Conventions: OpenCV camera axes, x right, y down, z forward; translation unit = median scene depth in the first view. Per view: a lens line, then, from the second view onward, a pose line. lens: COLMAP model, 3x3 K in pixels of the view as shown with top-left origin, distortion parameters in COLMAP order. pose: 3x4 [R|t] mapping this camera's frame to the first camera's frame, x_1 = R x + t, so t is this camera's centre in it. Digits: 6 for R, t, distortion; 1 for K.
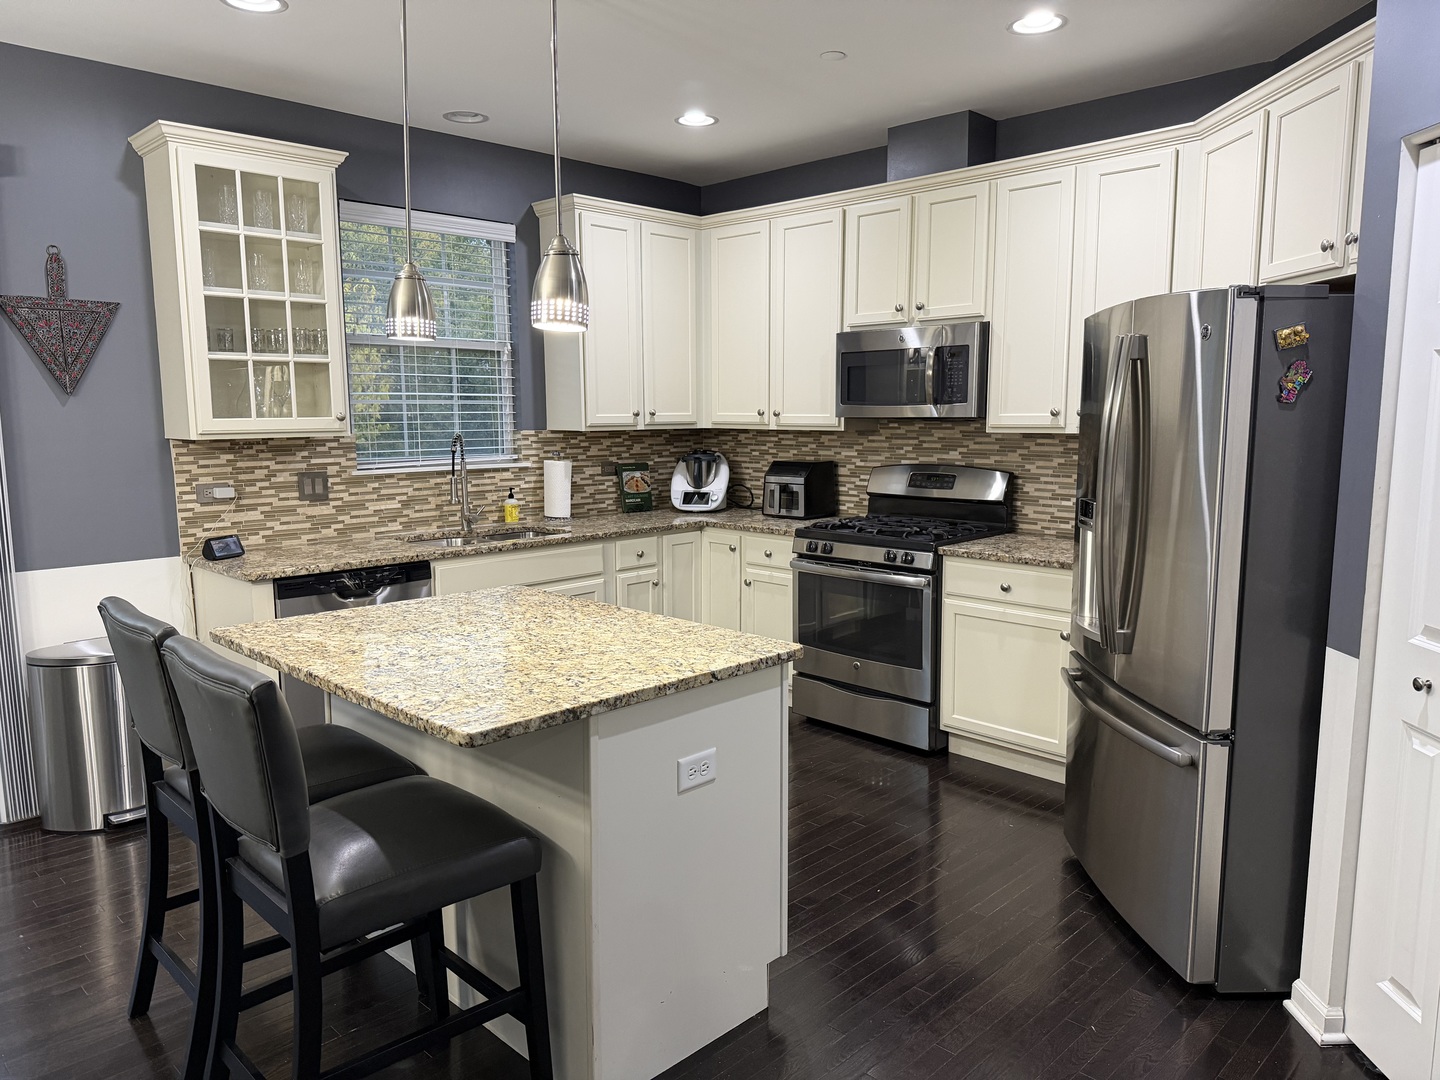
lens RADIAL K [[1006.5, 0, 714.8], [0, 1006.5, 541.2], [0, 0, 1]] dist [-0.002107, 0.000805]
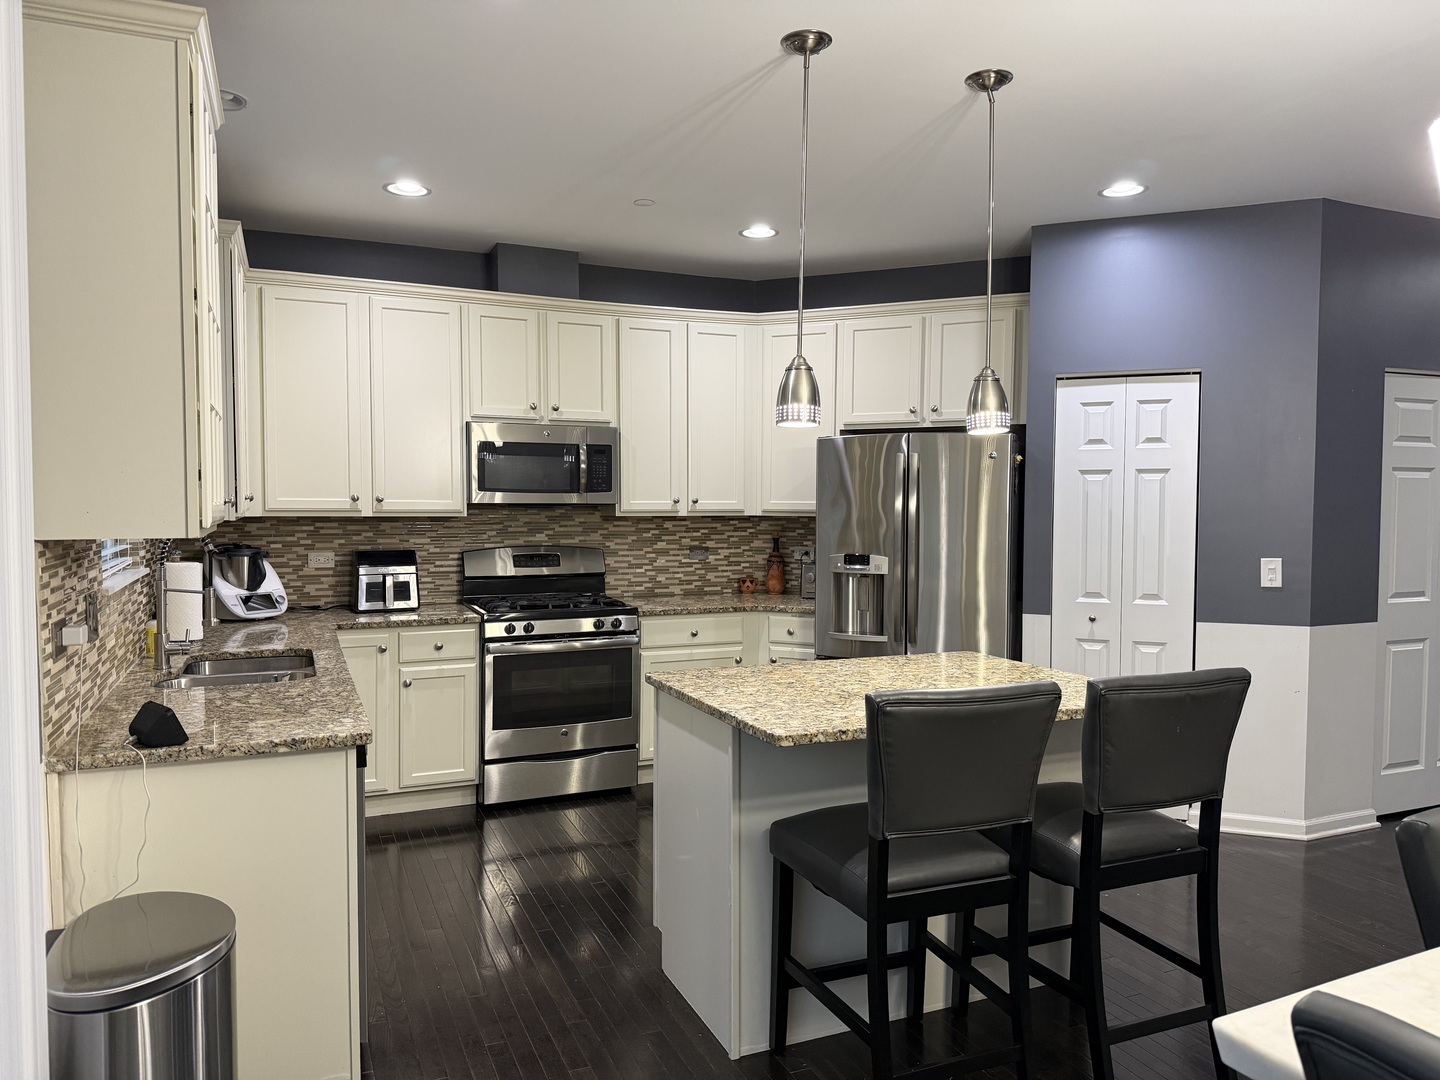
lens RADIAL K [[1006.5, 0, 713.6], [0, 1006.5, 546.5], [0, 0, 1]] dist [-0.002107, 0.000805]
pose [[0.312776, -0.038170, 0.949060, -0.828838], [0.113534, 0.993531, 0.002542, -0.059073], [-0.943017, 0.106956, 0.315086, 0.484556]]
